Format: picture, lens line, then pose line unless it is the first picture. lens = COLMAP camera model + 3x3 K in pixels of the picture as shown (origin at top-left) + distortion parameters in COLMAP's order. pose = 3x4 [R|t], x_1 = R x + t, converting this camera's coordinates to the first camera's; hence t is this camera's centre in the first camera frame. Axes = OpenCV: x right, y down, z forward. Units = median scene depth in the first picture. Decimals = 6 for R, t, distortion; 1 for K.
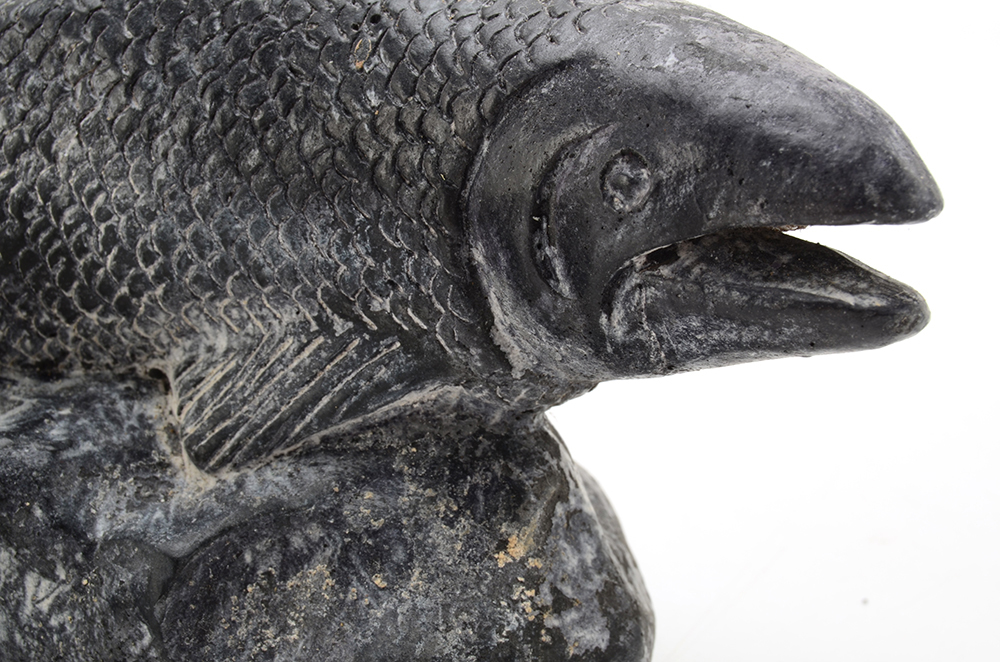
lens RADIAL K [[2177.0, 0, 503.4], [0, 2177.0, 332.2], [0, 0, 1]] dist [-0.024216, 0.000000]
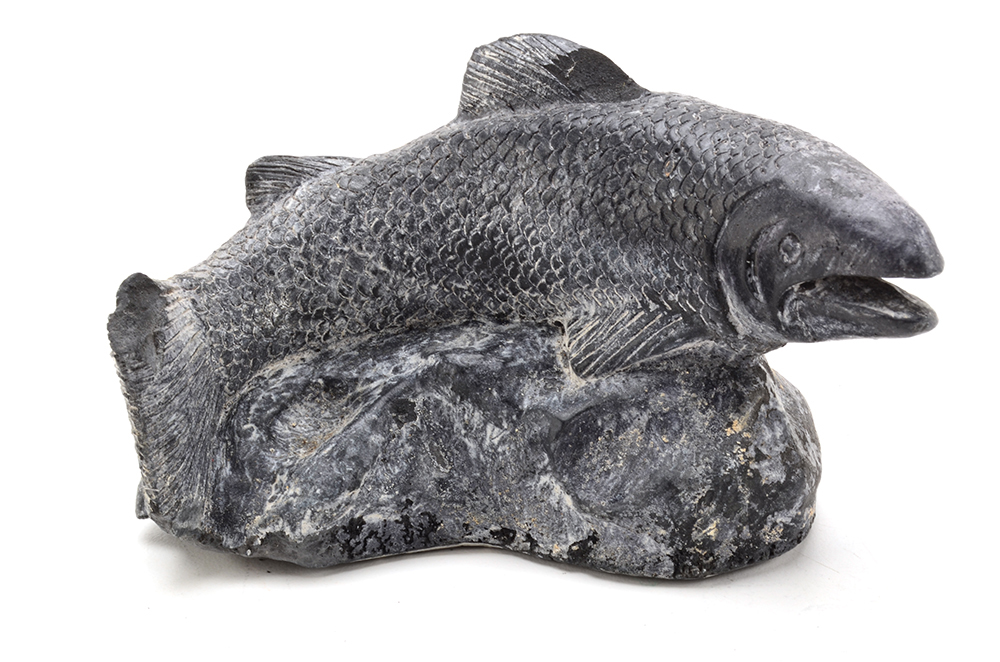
lens RADIAL K [[2177.0, 0, 500.2], [0, 2177.0, 330.7], [0, 0, 1]] dist [-0.024216, 0.000000]
pose [[0.980649, 0.054498, -0.188033, 0.158279], [-0.044973, 0.997497, 0.054559, -0.081609], [0.190536, -0.045047, 0.980646, -0.930105]]
